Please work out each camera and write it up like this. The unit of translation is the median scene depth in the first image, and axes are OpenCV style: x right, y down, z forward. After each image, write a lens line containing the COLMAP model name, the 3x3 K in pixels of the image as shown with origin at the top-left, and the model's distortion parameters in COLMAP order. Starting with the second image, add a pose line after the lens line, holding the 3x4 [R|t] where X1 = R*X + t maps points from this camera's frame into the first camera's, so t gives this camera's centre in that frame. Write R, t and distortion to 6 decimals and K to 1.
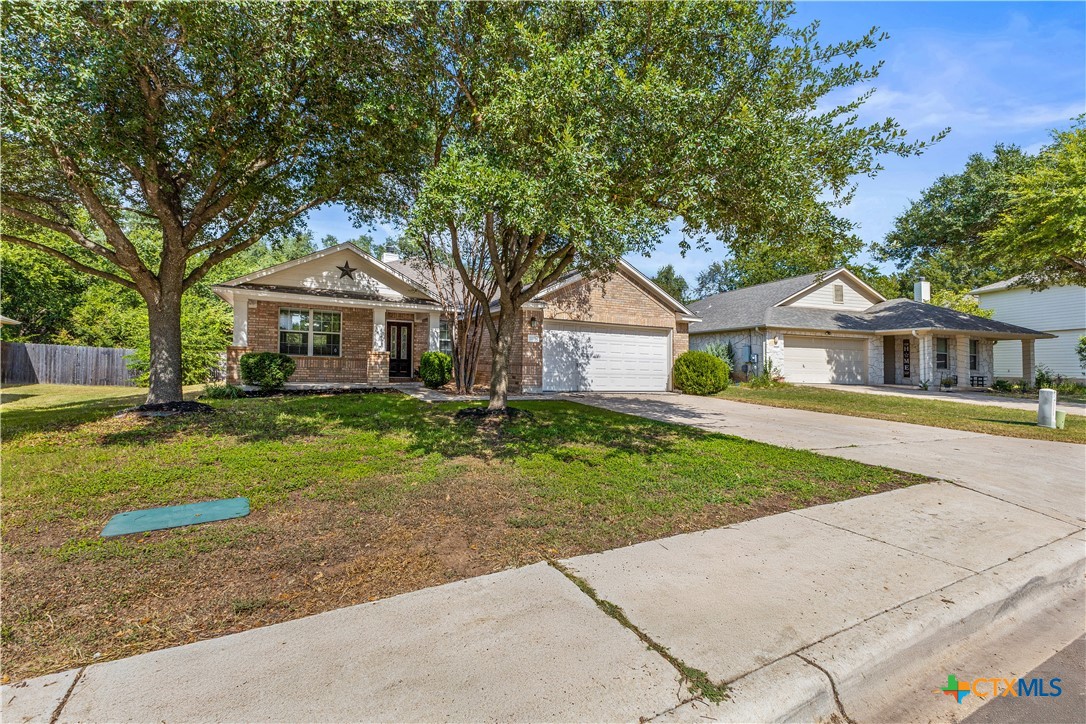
lens RADIAL K [[472.9, 0, 537.8], [0, 472.9, 364.0], [0, 0, 1]] dist [0.002230, 0.000201]
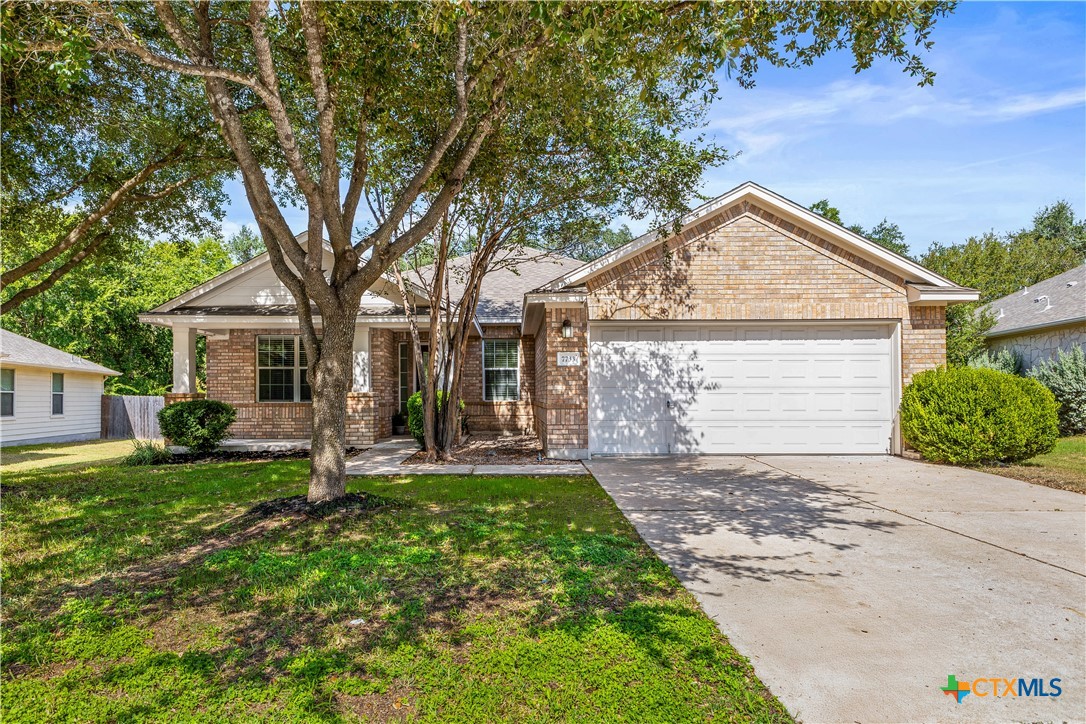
lens RADIAL K [[651.4, 0, 542.3], [0, 651.4, 414.1], [0, 0, 1]] dist [-0.009057, -0.000300]
pose [[0.891781, -0.019534, -0.452046, 0.286872], [0.029420, 0.999457, 0.014848, -0.002526], [0.451510, -0.026541, 0.891871, 0.297836]]
